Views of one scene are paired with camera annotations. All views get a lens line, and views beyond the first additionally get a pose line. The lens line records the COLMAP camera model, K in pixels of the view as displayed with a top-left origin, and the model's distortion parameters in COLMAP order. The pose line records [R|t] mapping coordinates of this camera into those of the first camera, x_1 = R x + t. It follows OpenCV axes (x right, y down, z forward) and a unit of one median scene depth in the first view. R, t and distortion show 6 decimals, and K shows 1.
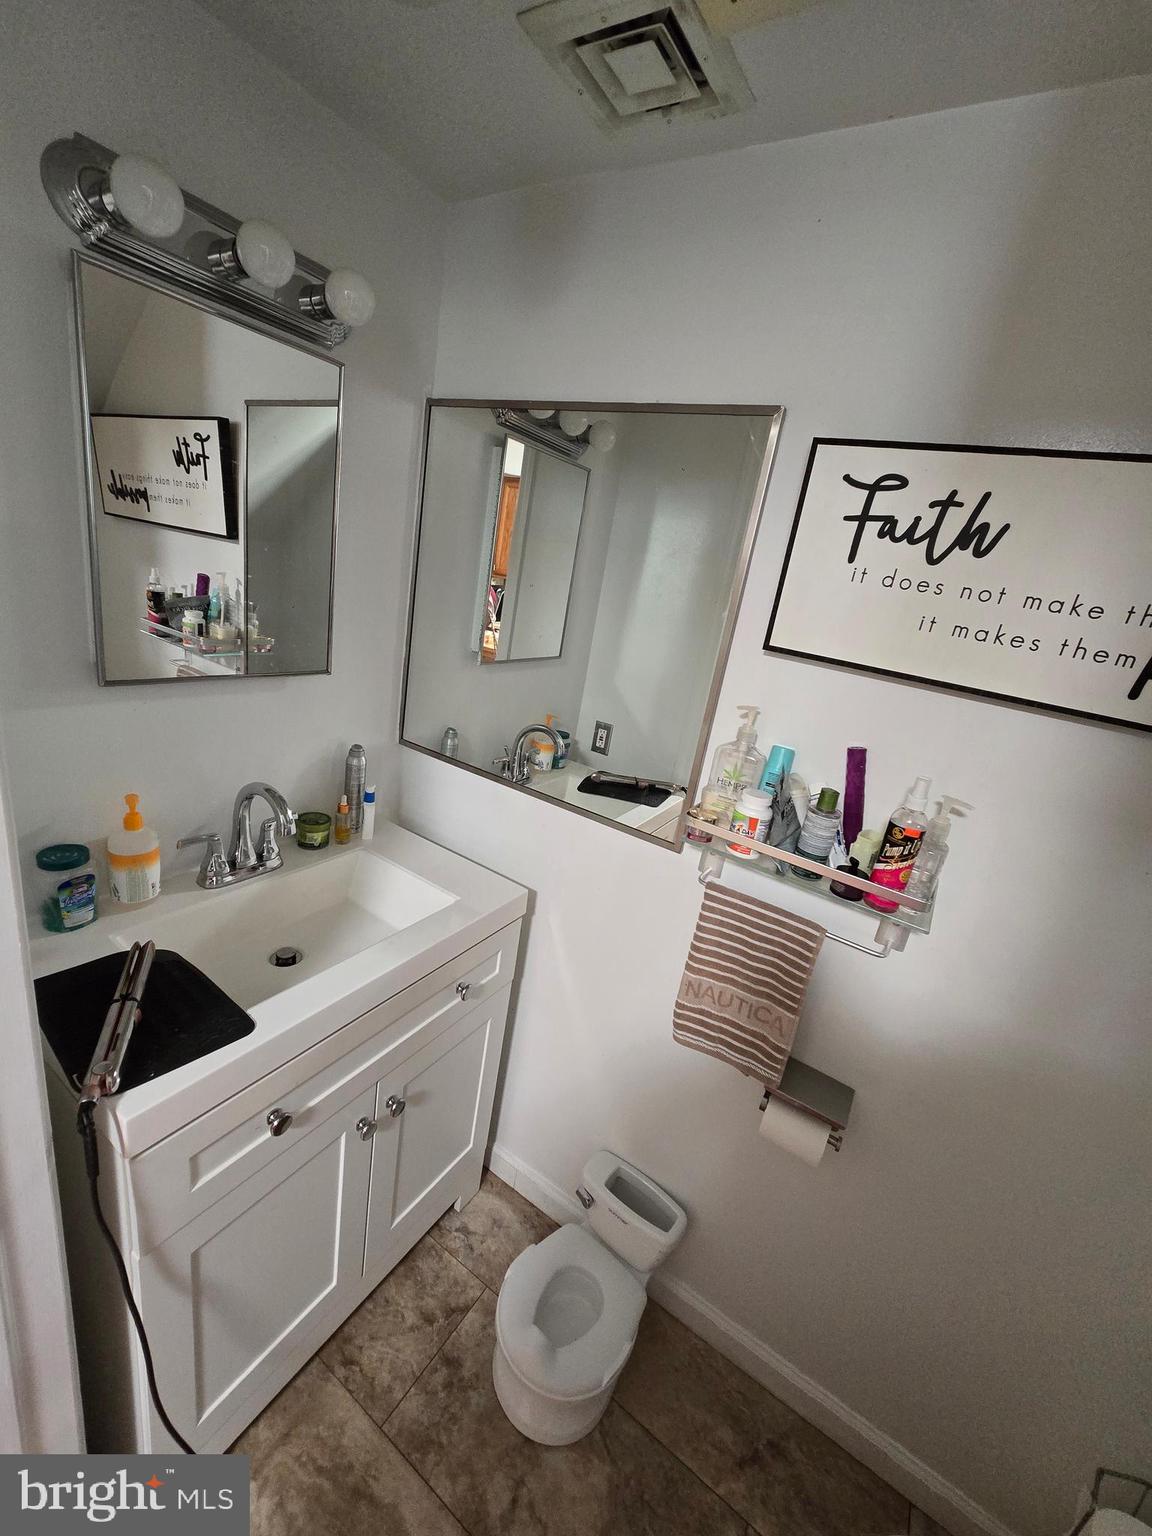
lens RADIAL K [[626.4, 0, 561.8], [0, 626.4, 766.0], [0, 0, 1]] dist [-0.004877, 0.000167]
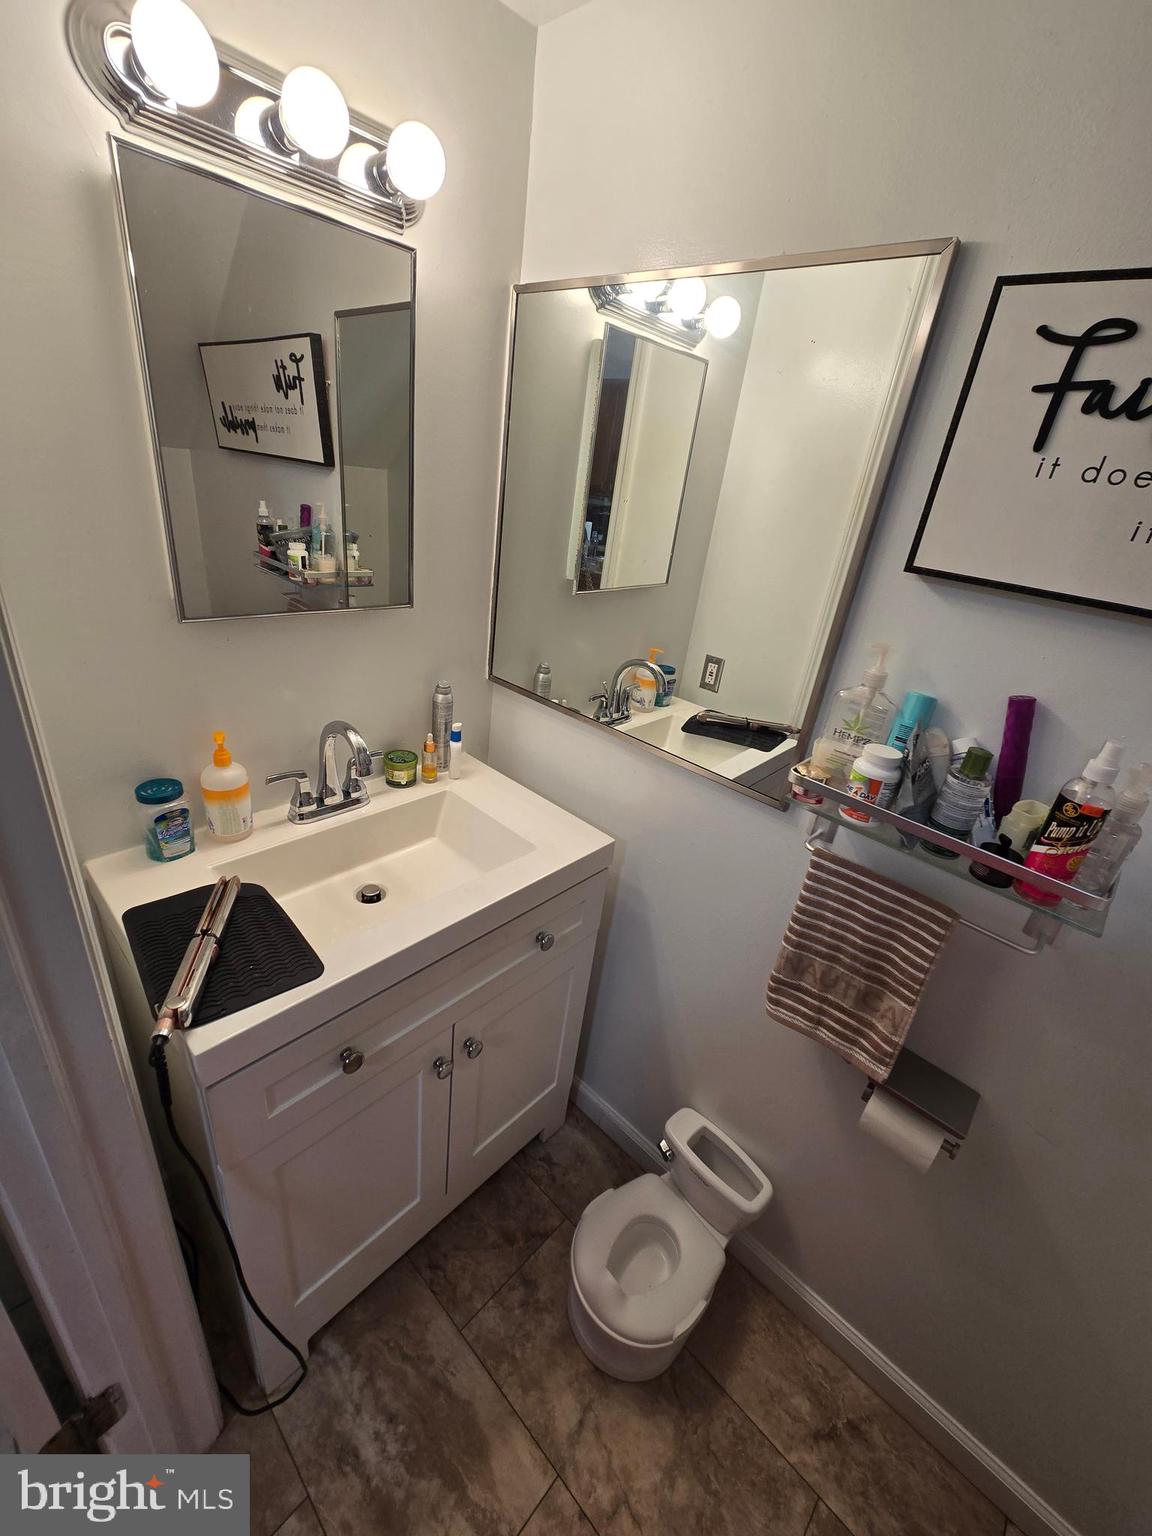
lens RADIAL K [[626.4, 0, 561.8], [0, 626.4, 766.0], [0, 0, 1]] dist [-0.004877, 0.000167]
pose [[0.981950, 0.035684, -0.185743, 0.043031], [-0.014752, 0.993500, 0.112876, -0.019544], [0.188564, -0.108099, 0.976093, 0.095268]]
